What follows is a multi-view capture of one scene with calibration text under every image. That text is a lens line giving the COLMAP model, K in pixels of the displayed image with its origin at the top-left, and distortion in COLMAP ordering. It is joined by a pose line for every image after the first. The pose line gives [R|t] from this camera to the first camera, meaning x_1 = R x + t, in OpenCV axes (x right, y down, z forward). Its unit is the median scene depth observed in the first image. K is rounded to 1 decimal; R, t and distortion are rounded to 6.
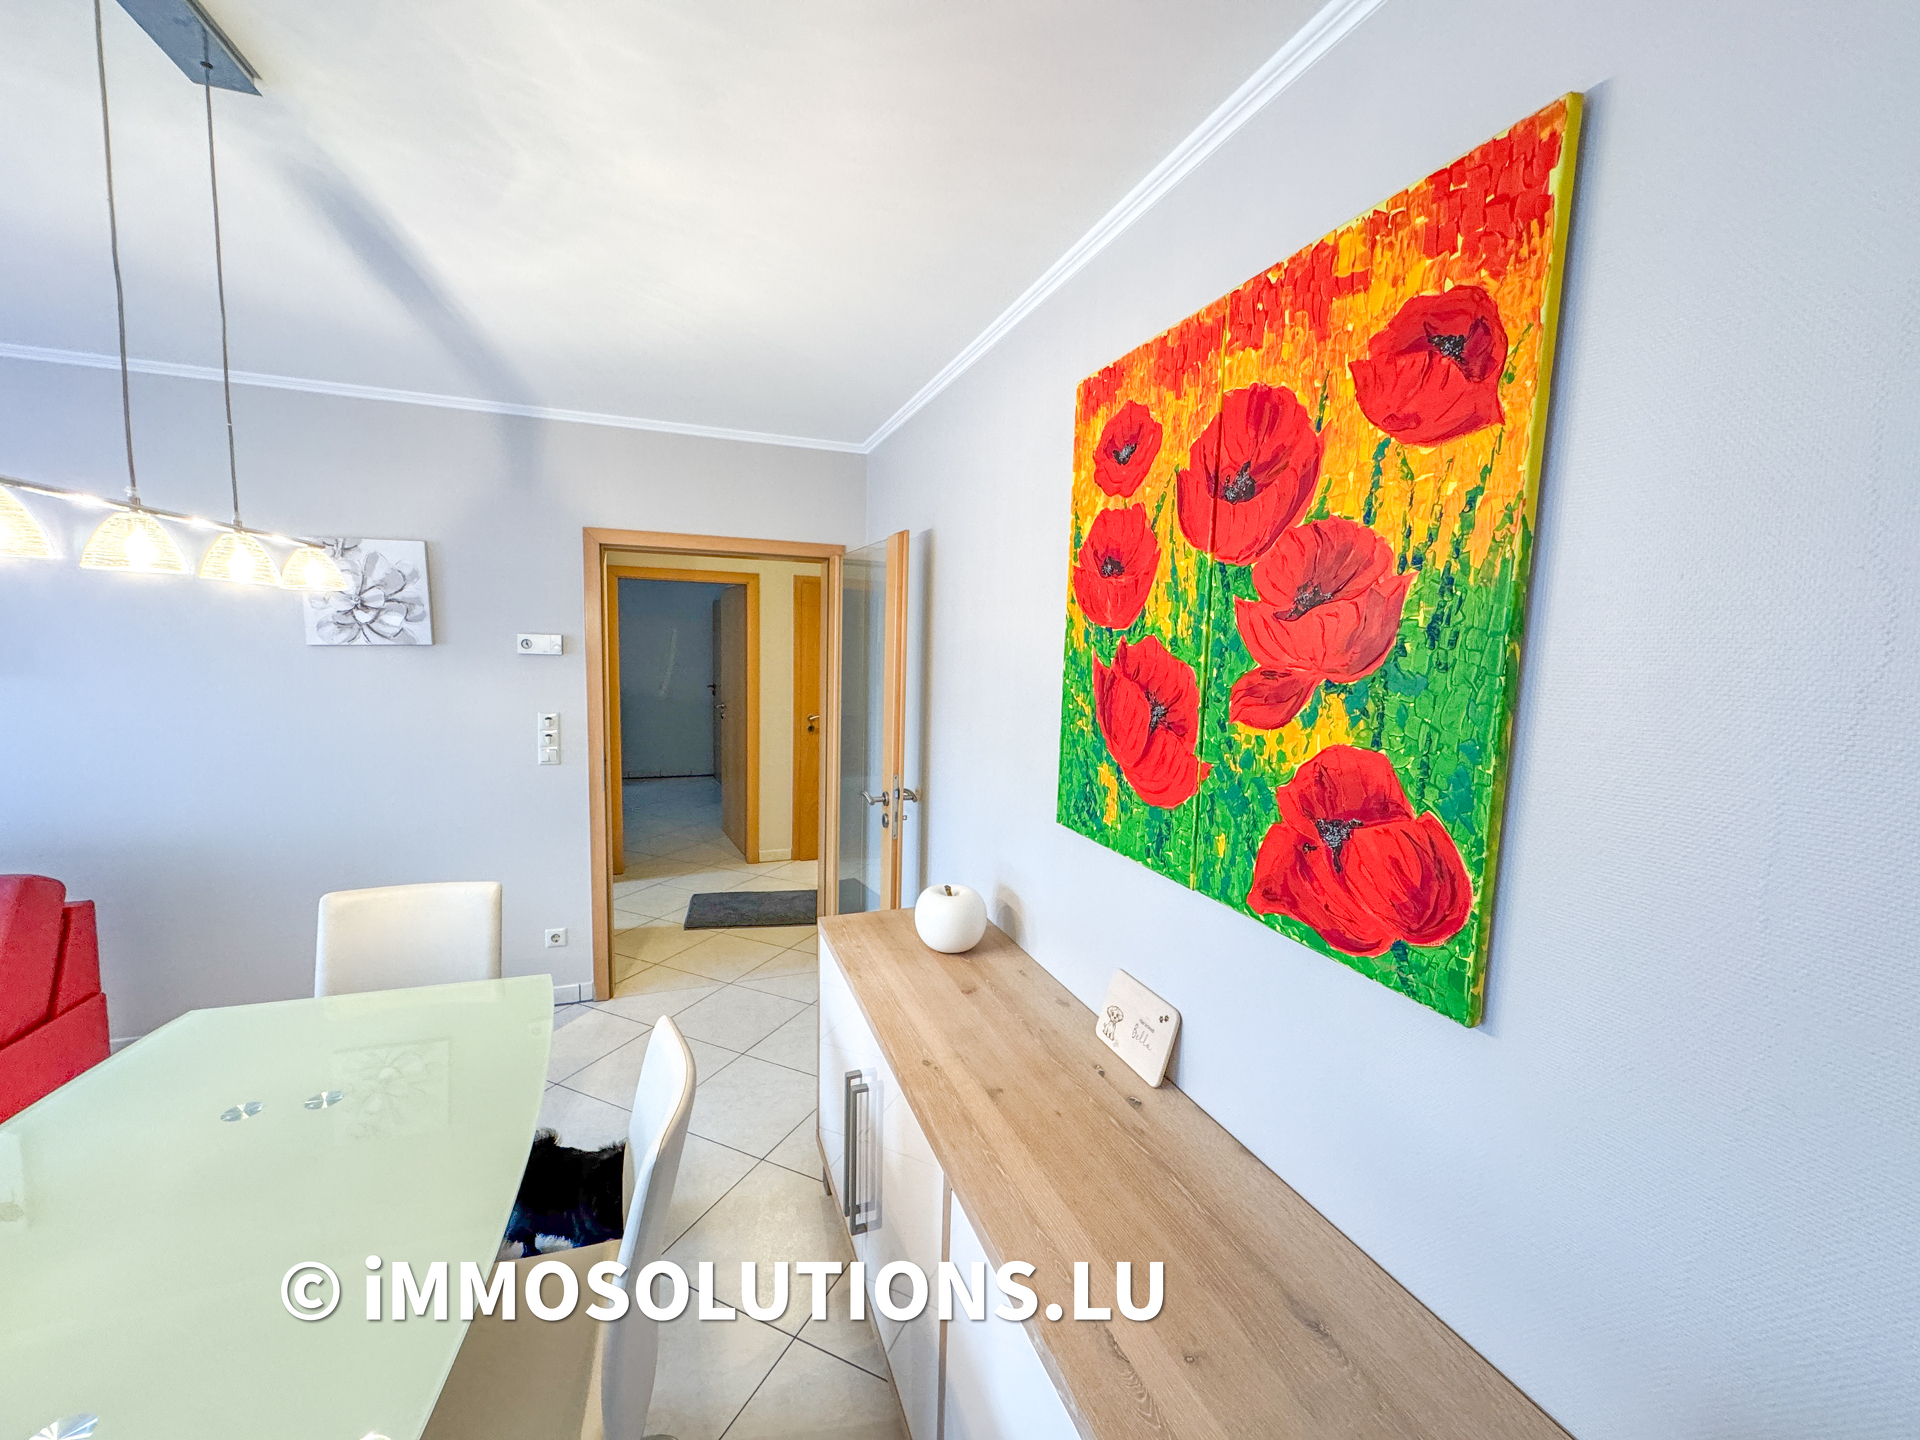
lens RADIAL K [[762.6, 0, 957.8], [0, 762.6, 719.4], [0, 0, 1]] dist [-0.006701, -0.000141]
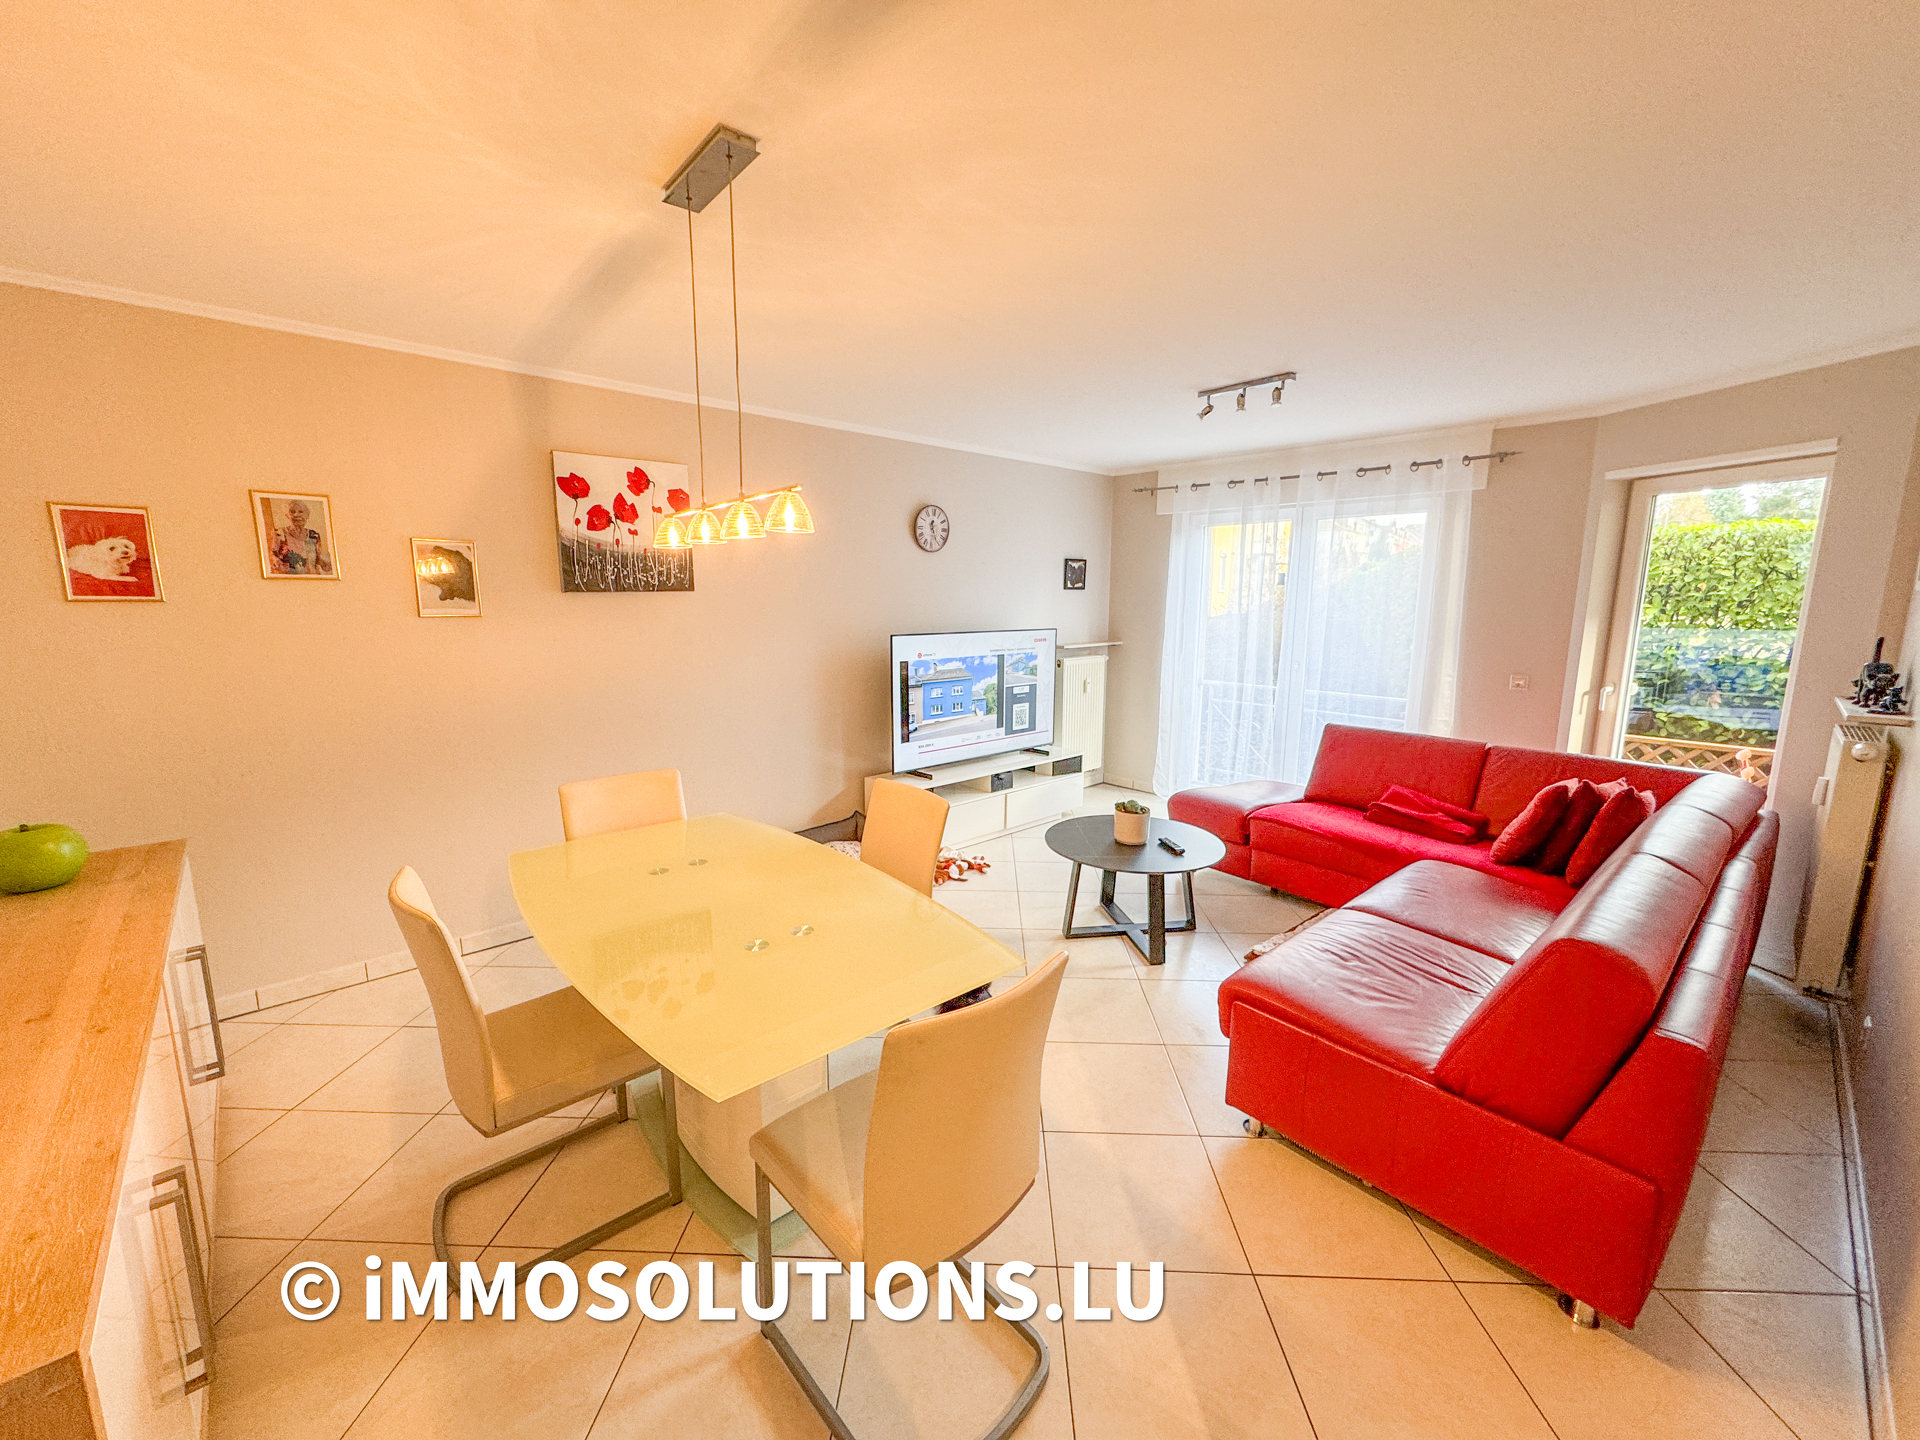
lens RADIAL K [[763.3, 0, 959.9], [0, 763.3, 719.0], [0, 0, 1]] dist [-0.002567, -0.000258]
pose [[-0.926041, 0.028738, -0.376328, -0.654930], [-0.069921, 0.966774, 0.245884, -0.196418], [0.370890, 0.254012, -0.893263, 2.095315]]
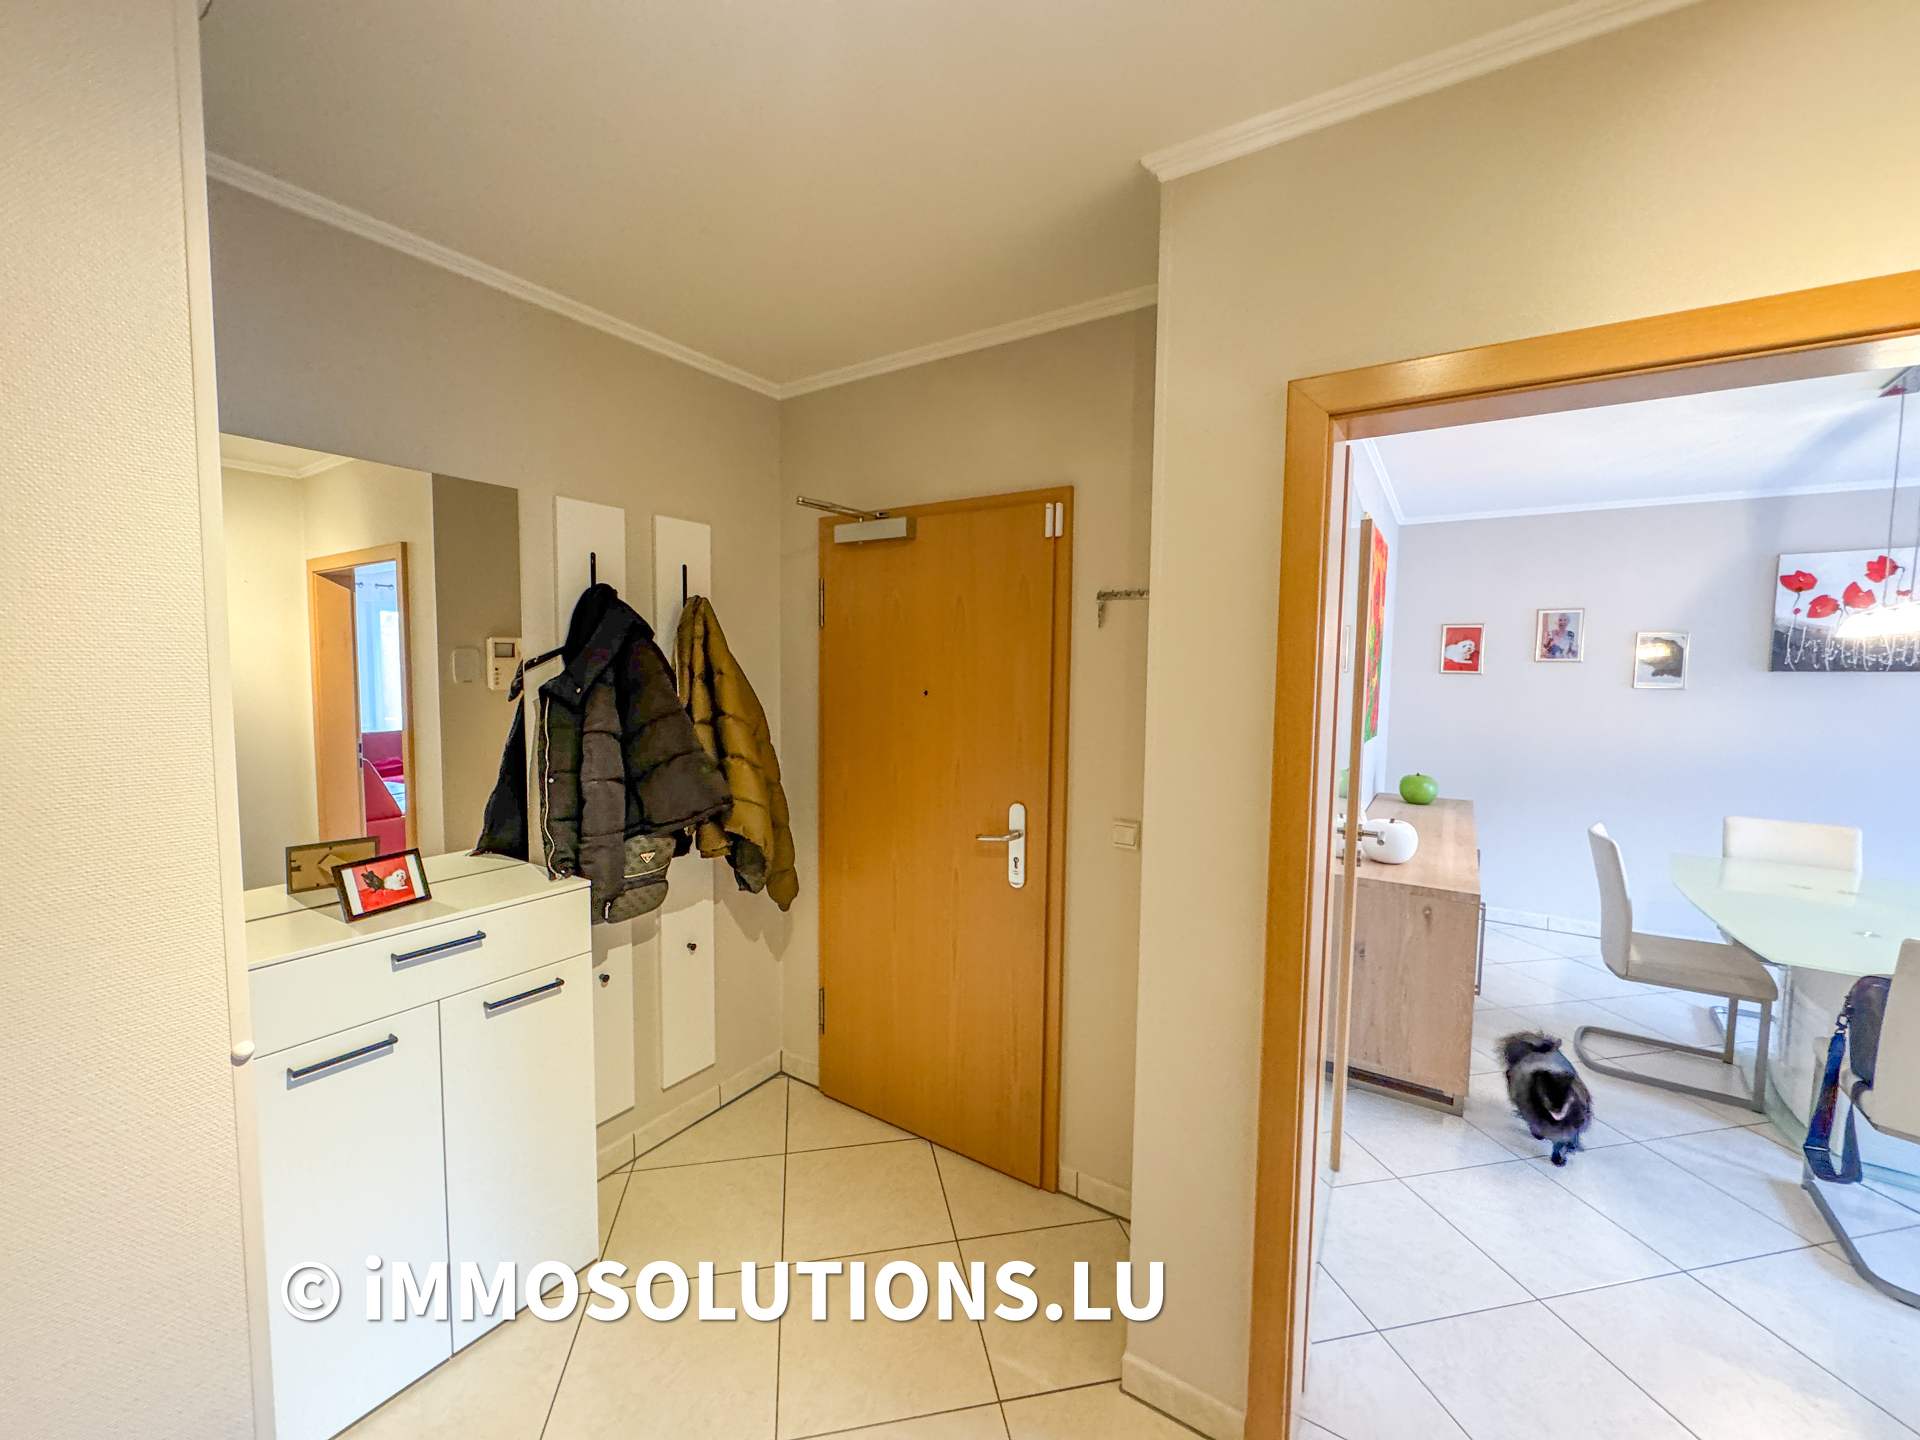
lens RADIAL K [[763.3, 0, 959.9], [0, 763.3, 719.0], [0, 0, 1]] dist [-0.002567, -0.000258]
pose [[-0.583543, -0.092050, 0.806849, -0.940124], [0.056159, 0.986602, 0.153174, -0.324596], [-0.810138, 0.134695, -0.570555, 3.390206]]
